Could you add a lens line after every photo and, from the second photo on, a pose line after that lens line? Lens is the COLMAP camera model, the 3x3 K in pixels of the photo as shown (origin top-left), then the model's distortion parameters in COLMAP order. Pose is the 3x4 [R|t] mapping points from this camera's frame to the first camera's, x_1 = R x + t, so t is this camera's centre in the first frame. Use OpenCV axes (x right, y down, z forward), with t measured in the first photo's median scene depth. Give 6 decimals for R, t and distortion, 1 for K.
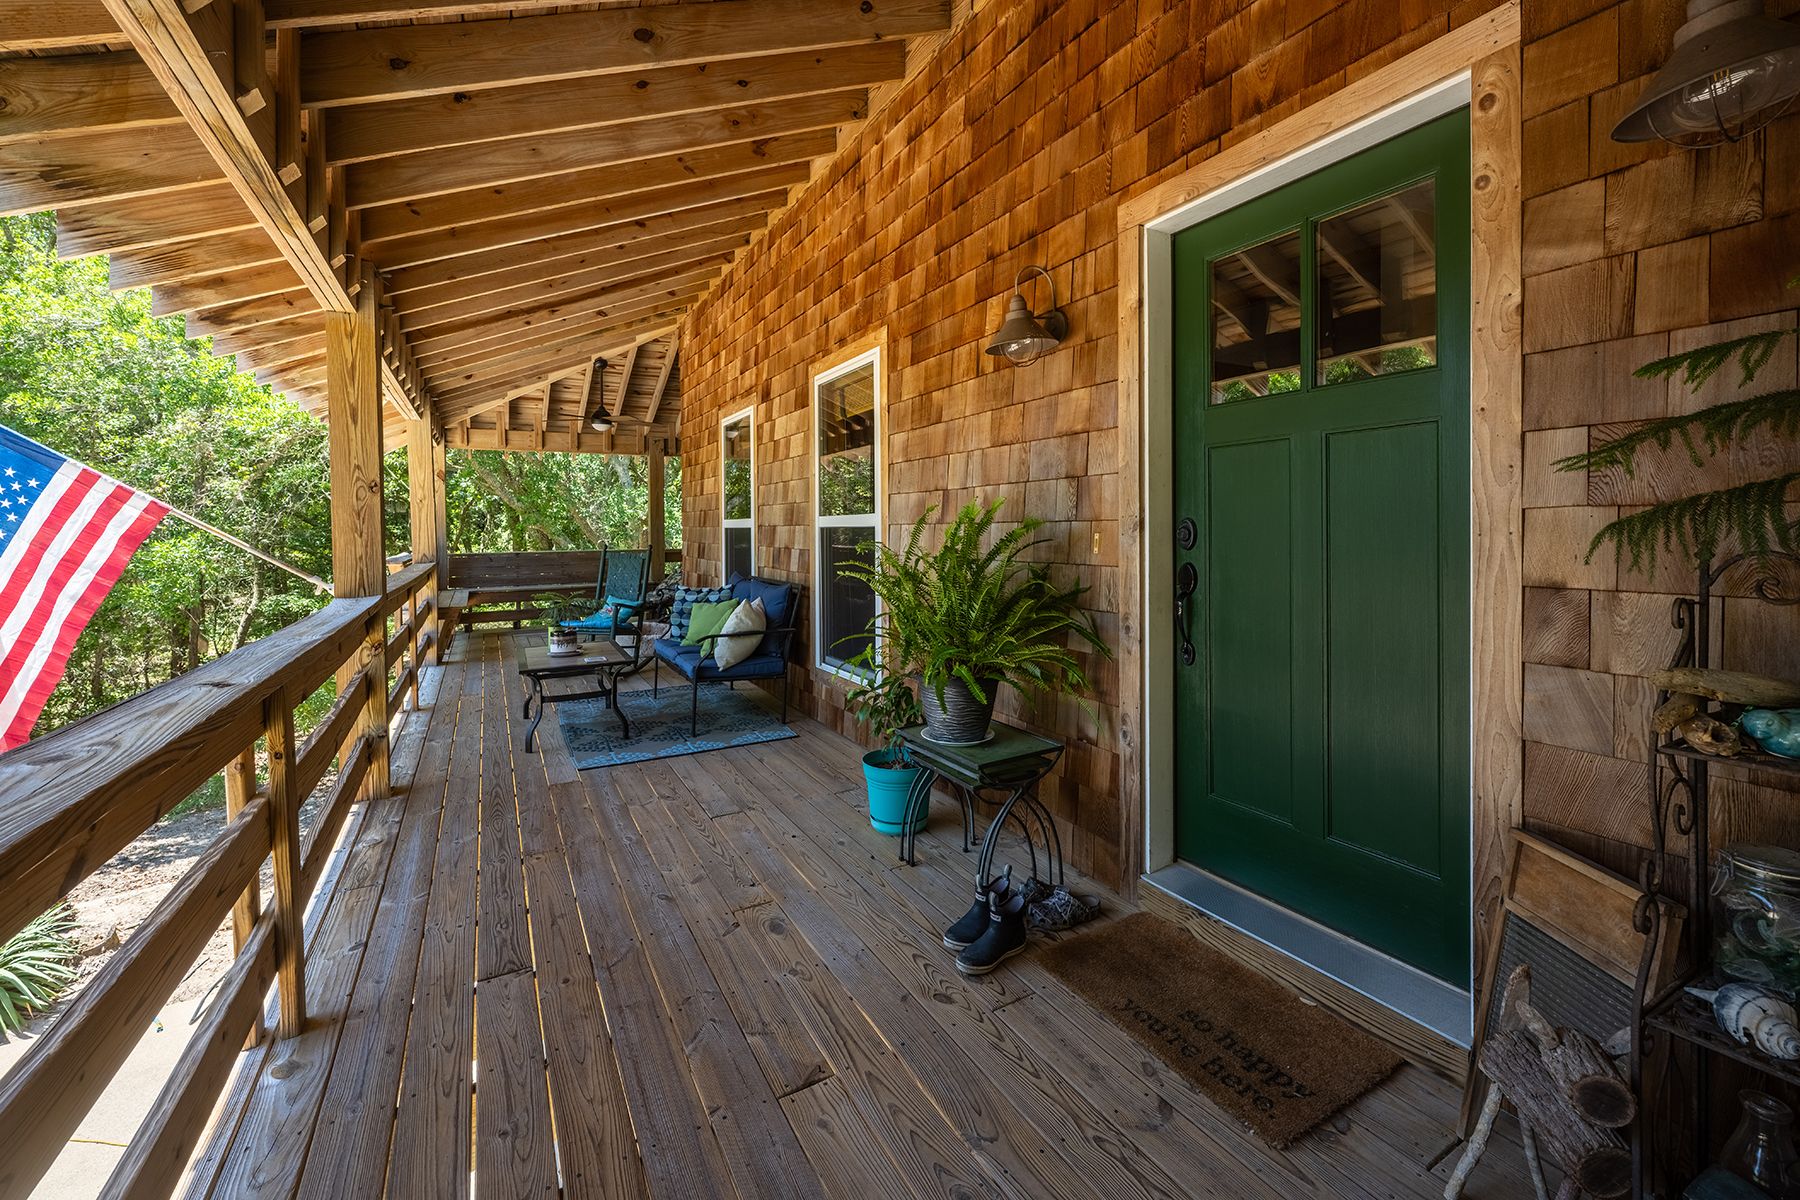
lens RADIAL K [[760.9, 0, 901.3], [0, 760.9, 544.1], [0, 0, 1]] dist [0.000497, 0.000339]
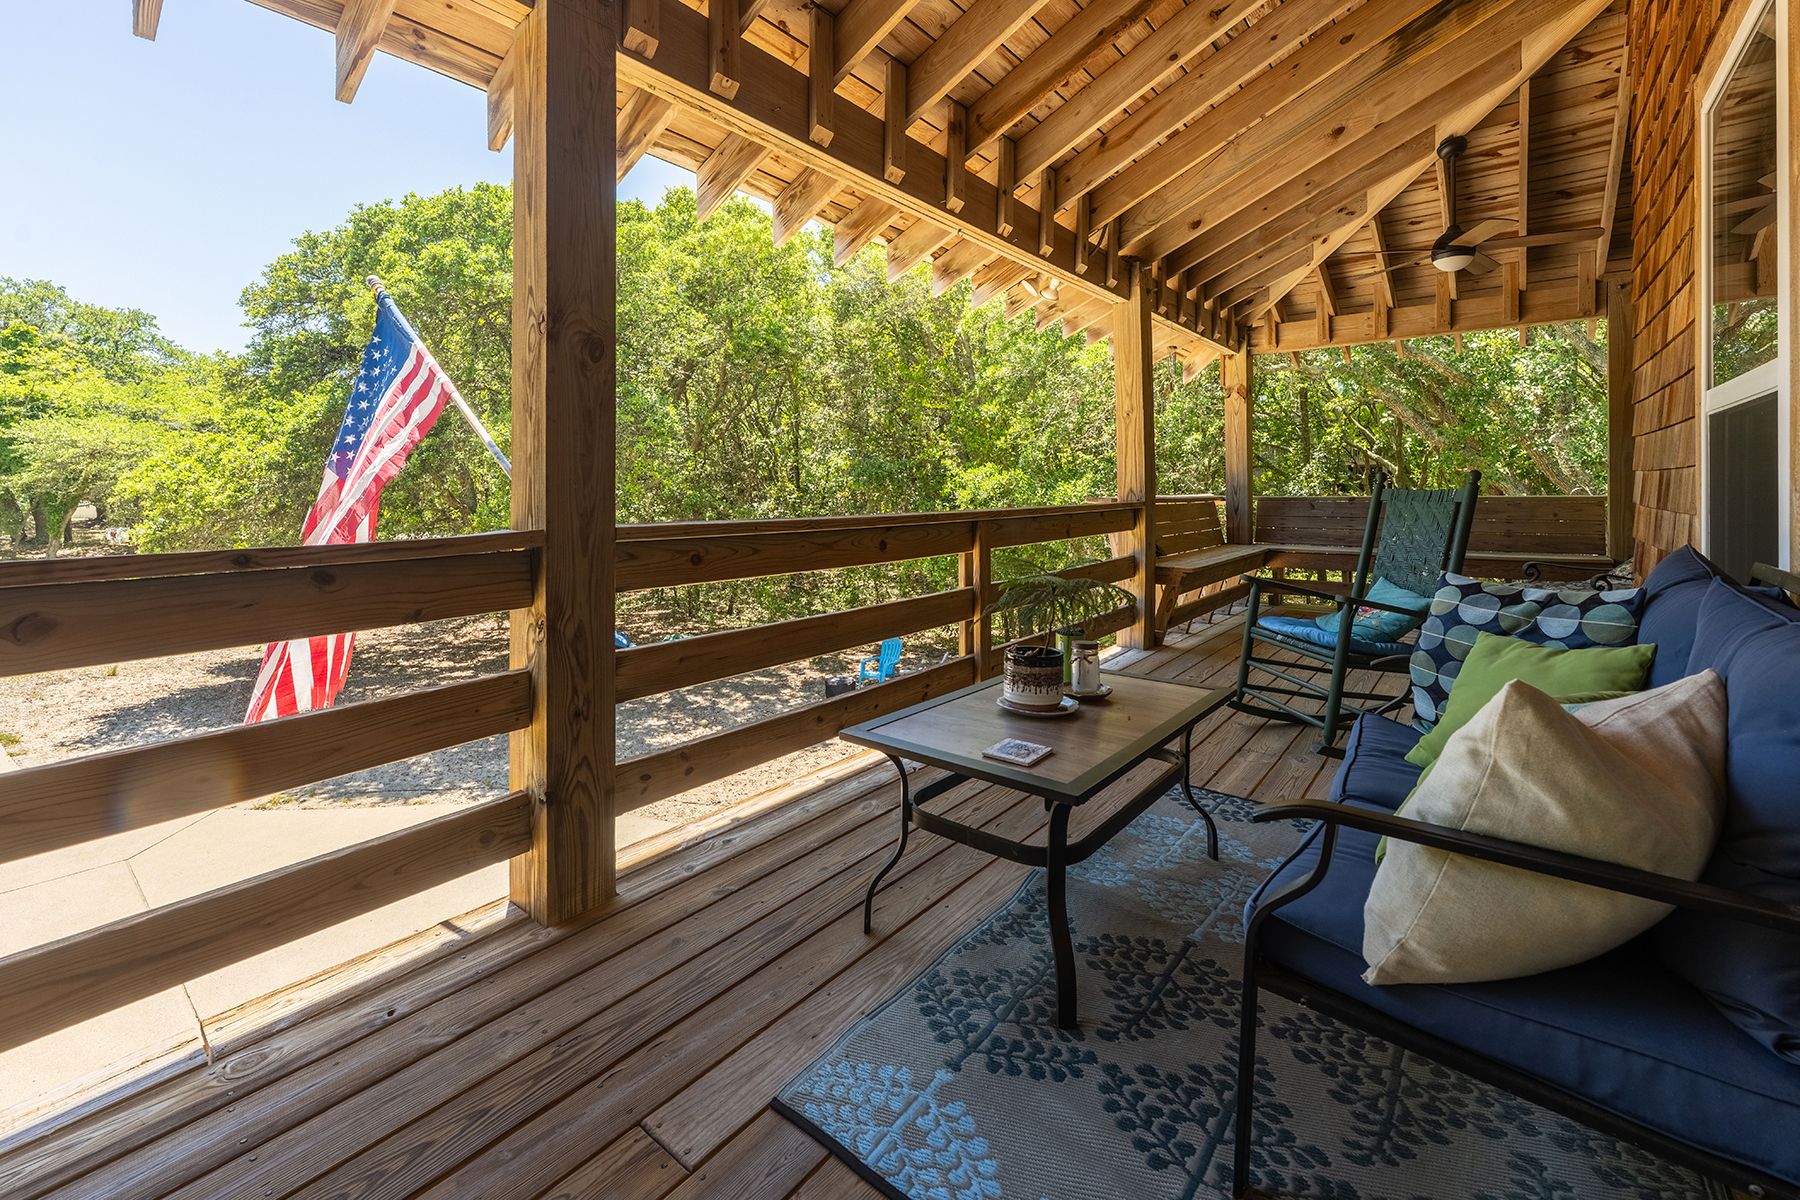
lens RADIAL K [[759.7, 0, 894.7], [0, 759.7, 480.6], [0, 0, 1]] dist [0.000253, 0.000037]
pose [[0.384324, -0.001656, -0.923197, -0.055203], [-0.022005, 0.999698, -0.010954, 0.017099], [0.922936, 0.024525, 0.384172, 0.494101]]
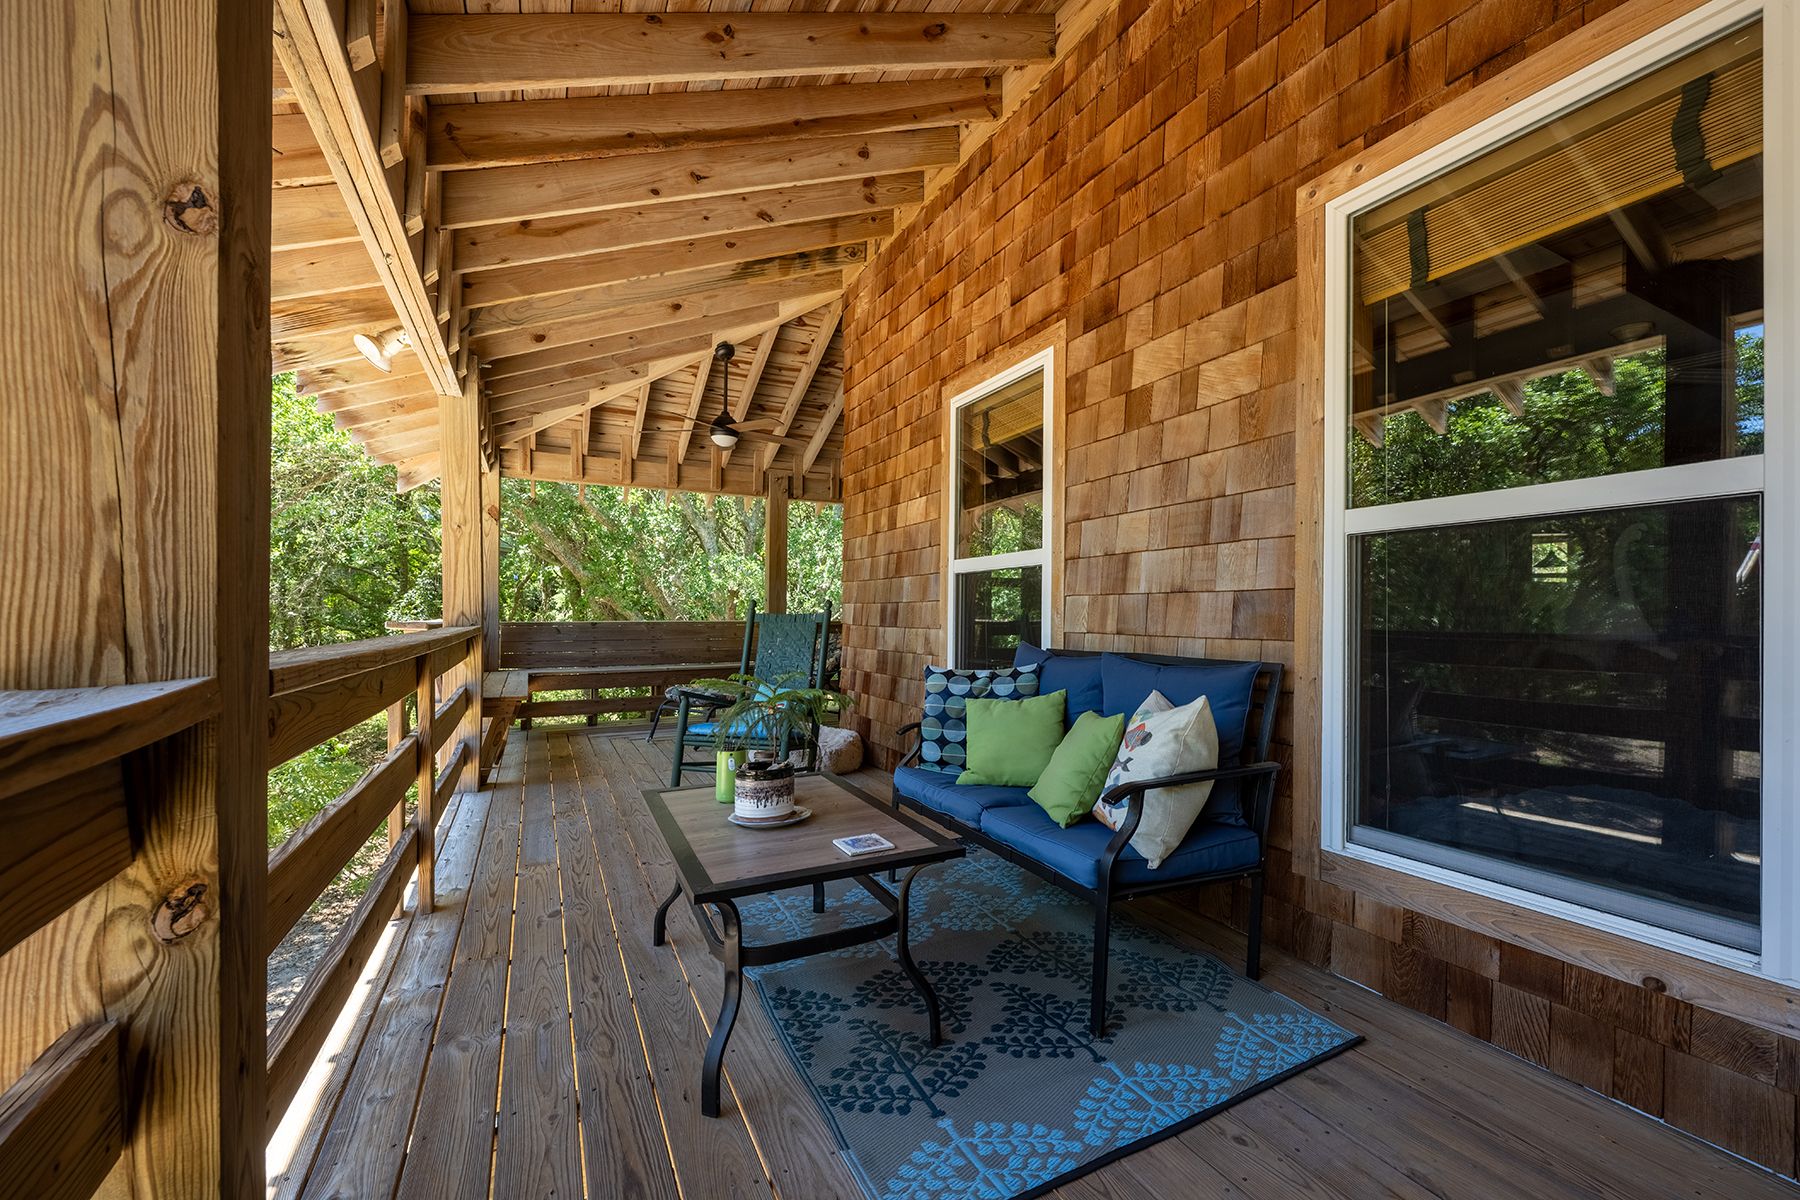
lens RADIAL K [[731.5, 0, 944.3], [0, 731.5, 618.4], [0, 0, 1]] dist [-0.001603, -0.000551]
pose [[0.999892, 0.011957, 0.008577, -0.224156], [-0.011773, 0.999707, -0.021145, 0.024934], [-0.008827, 0.021042, 0.999740, 0.376440]]
